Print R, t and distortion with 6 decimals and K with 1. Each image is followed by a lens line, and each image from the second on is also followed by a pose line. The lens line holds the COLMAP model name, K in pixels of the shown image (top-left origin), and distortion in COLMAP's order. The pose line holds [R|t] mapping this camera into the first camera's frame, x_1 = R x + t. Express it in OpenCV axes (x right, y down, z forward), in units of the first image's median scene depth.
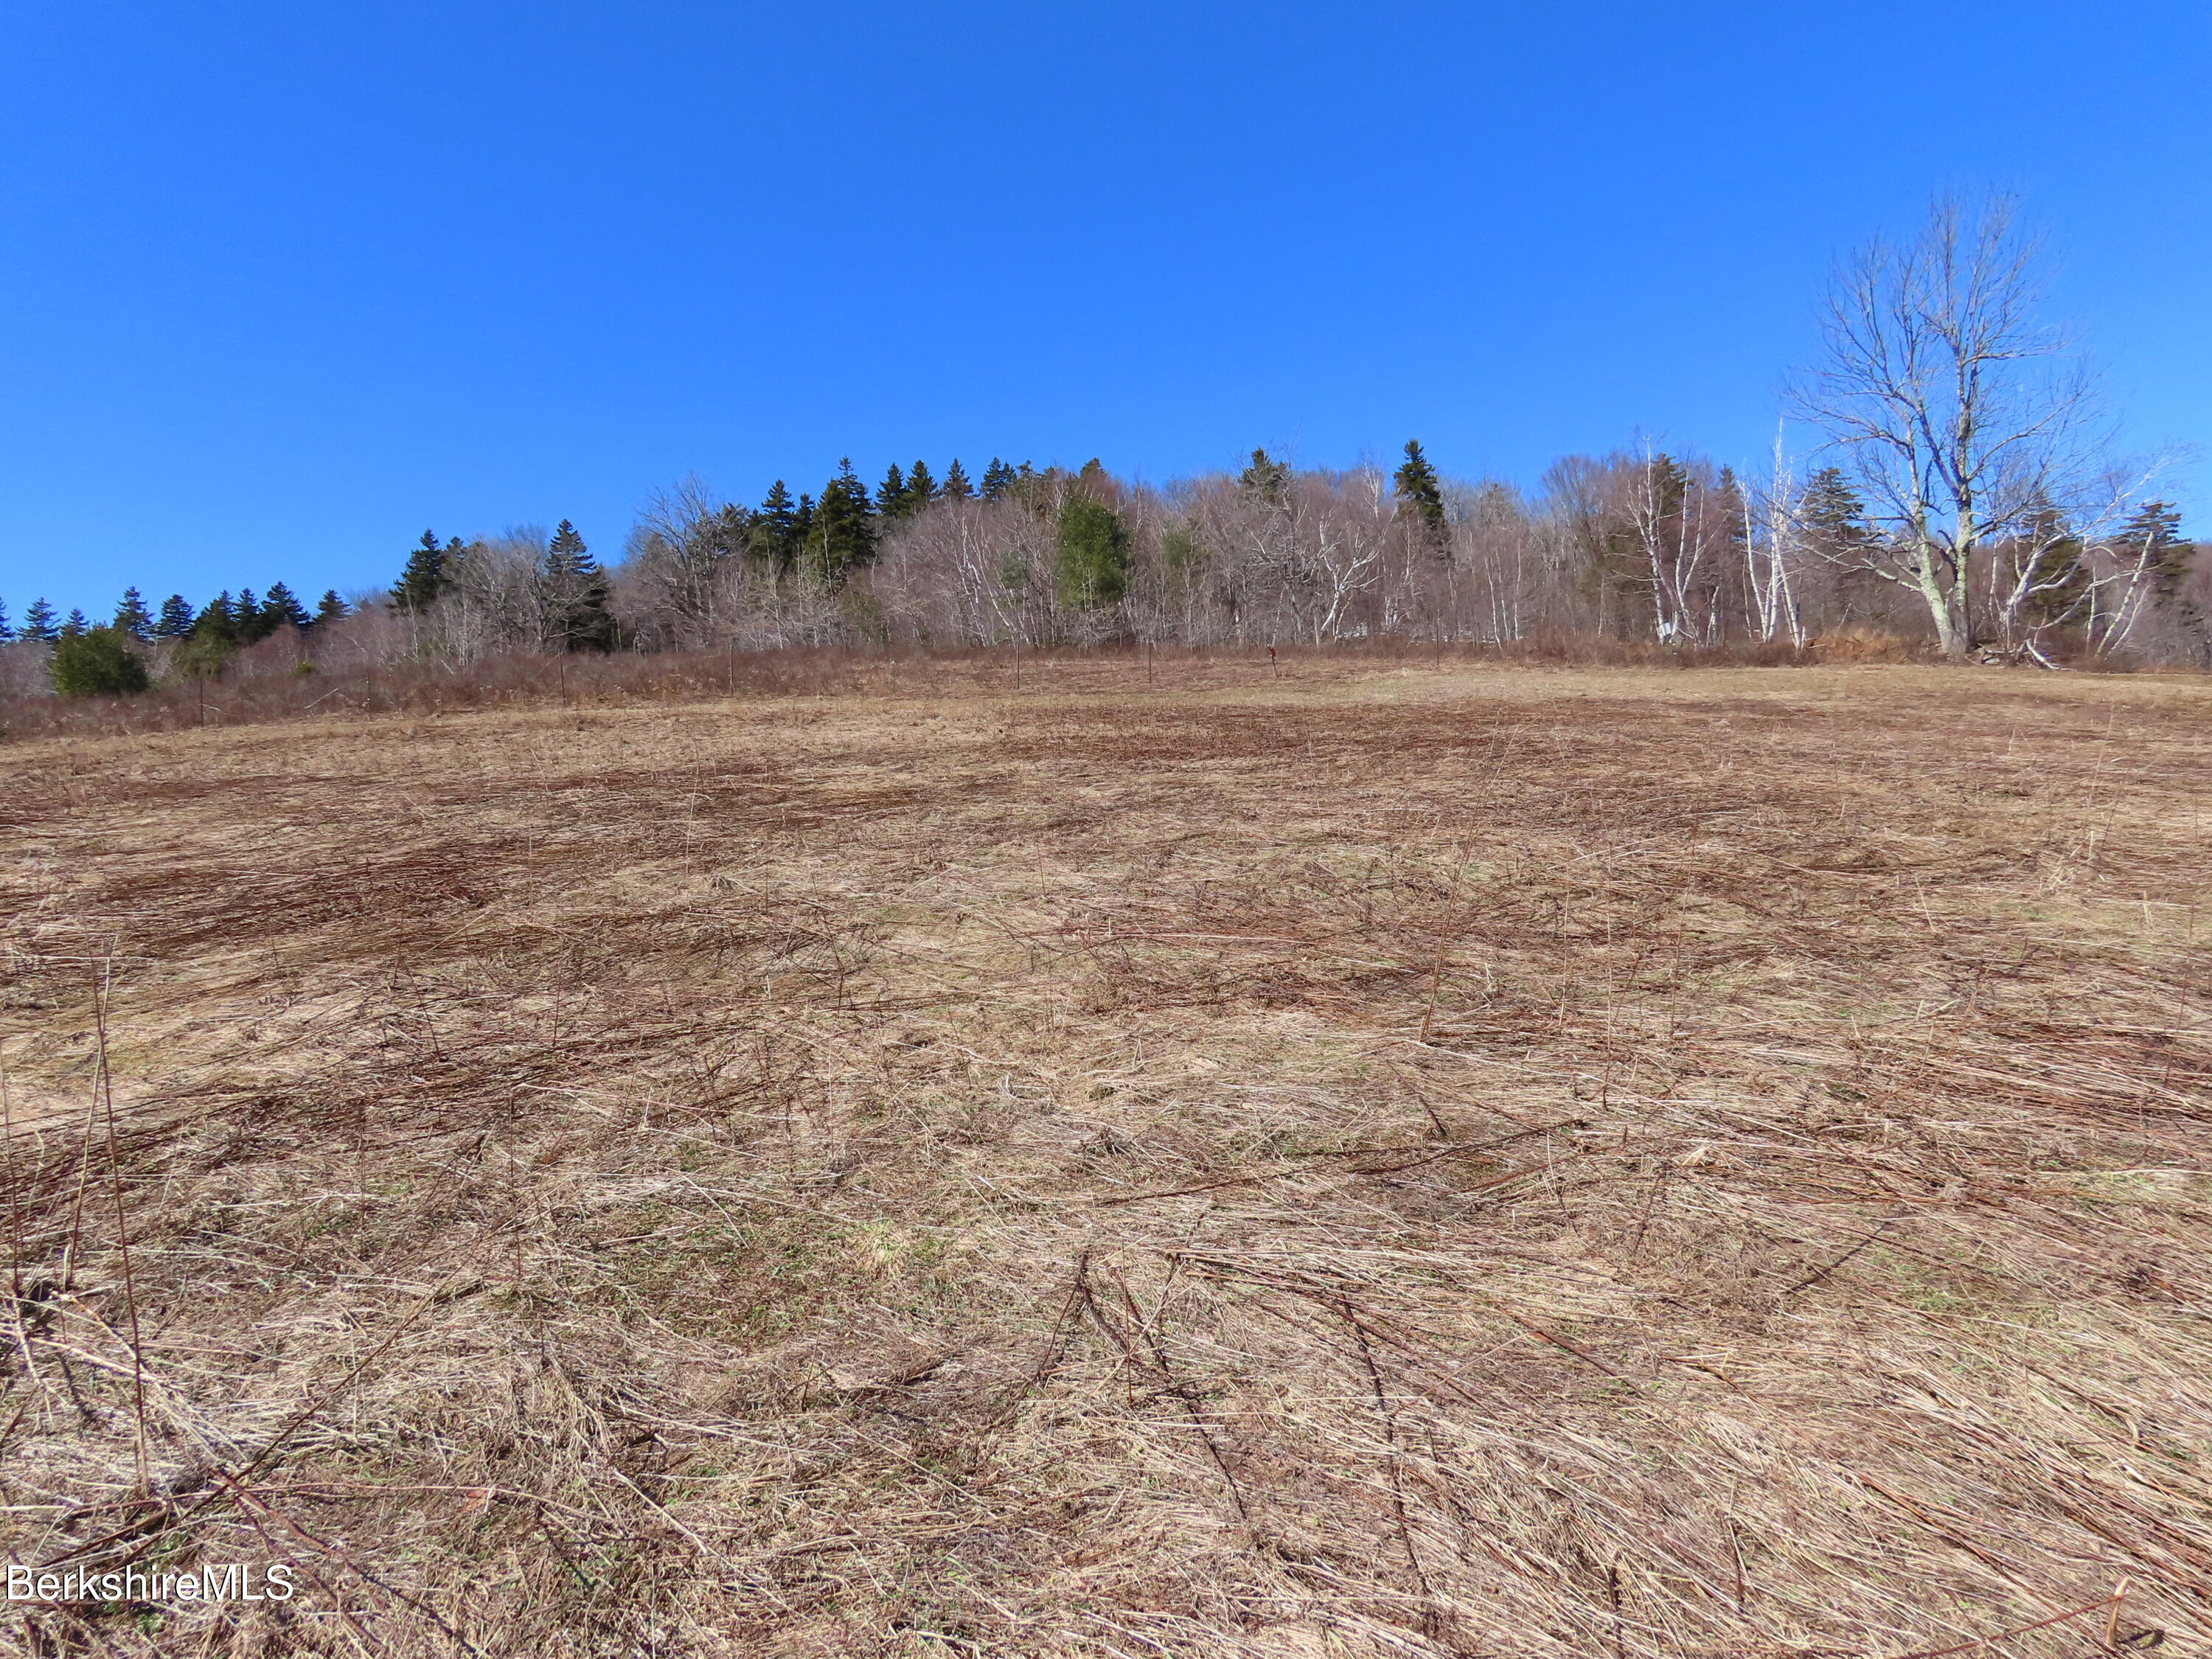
lens RADIAL K [[1393.9, 0, 1106.0], [0, 1393.9, 829.5], [0, 0, 1]] dist [-0.008697, -0.000754]
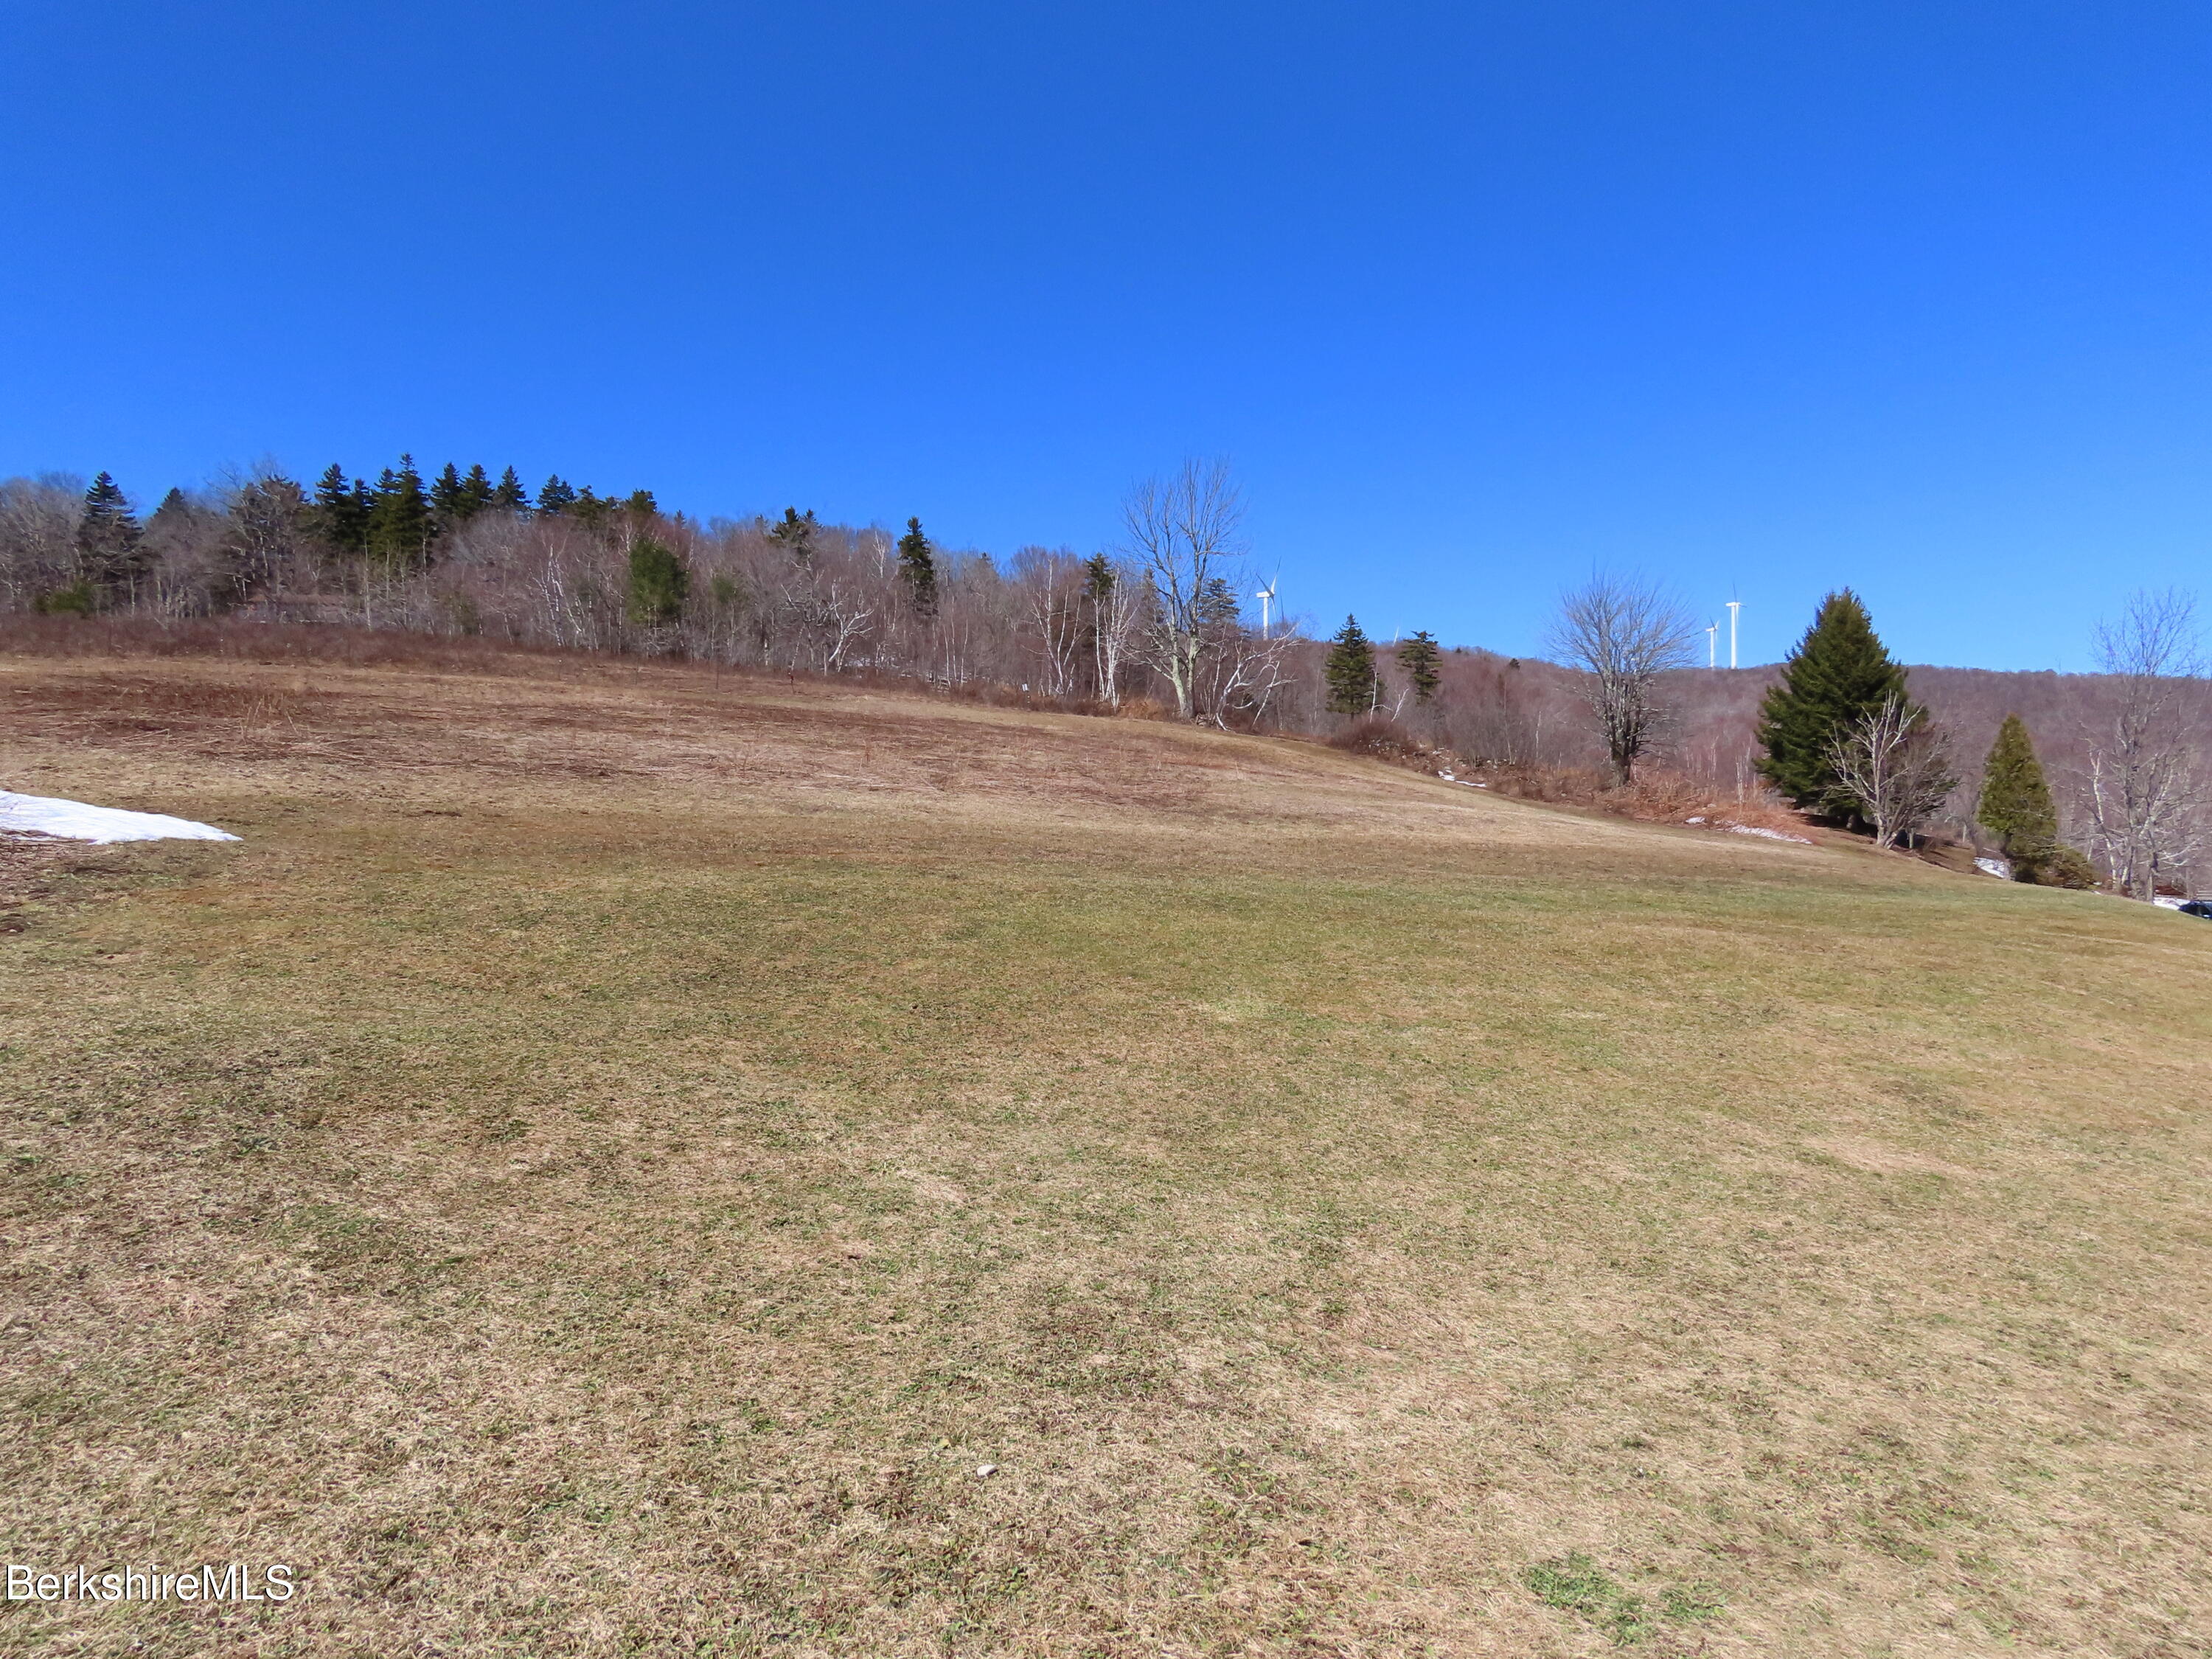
lens RADIAL K [[1393.9, 0, 1106.0], [0, 1393.9, 829.5], [0, 0, 1]] dist [-0.008697, -0.000754]
pose [[0.937716, 0.066454, 0.340986, -0.038004], [-0.060909, 0.997779, -0.026953, 0.034937], [-0.342020, 0.004505, 0.939682, -0.317645]]
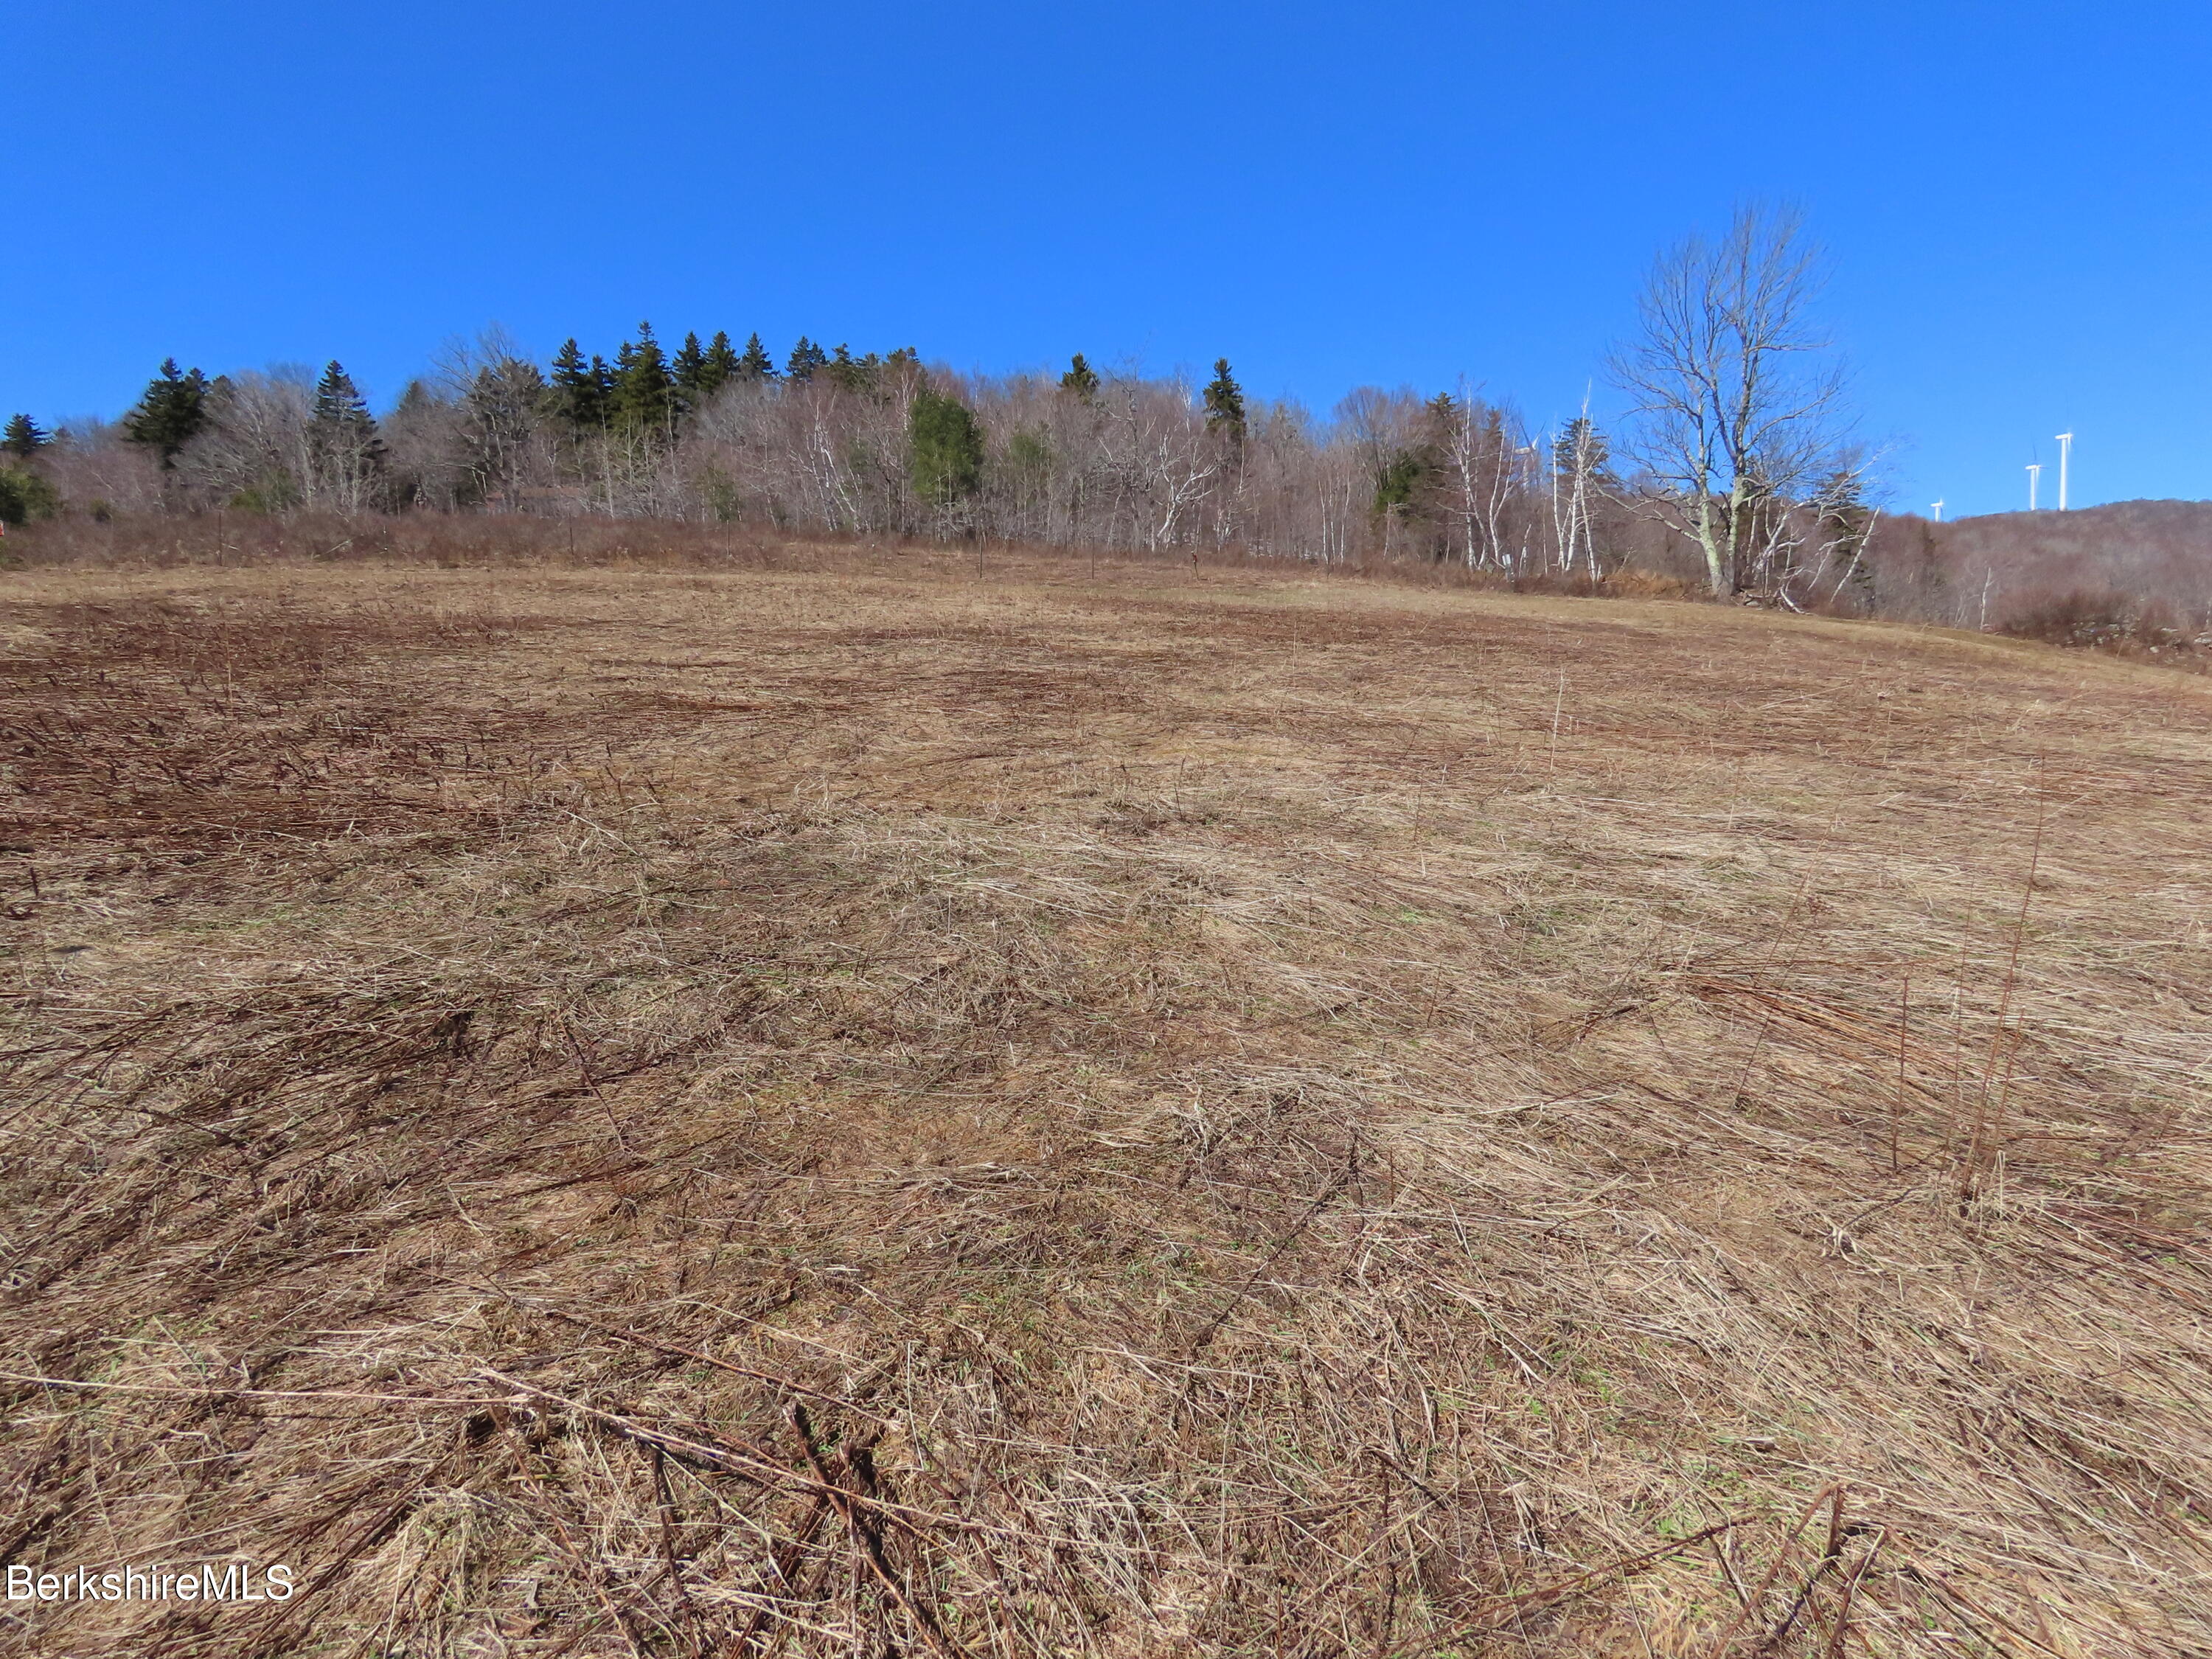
lens RADIAL K [[1393.9, 0, 1106.0], [0, 1393.9, 829.5], [0, 0, 1]] dist [-0.008697, -0.000754]
pose [[0.981284, 0.028446, 0.190451, -0.071056], [-0.042074, 0.996805, 0.067900, 0.008425], [-0.187911, -0.074642, 0.979346, -0.049795]]
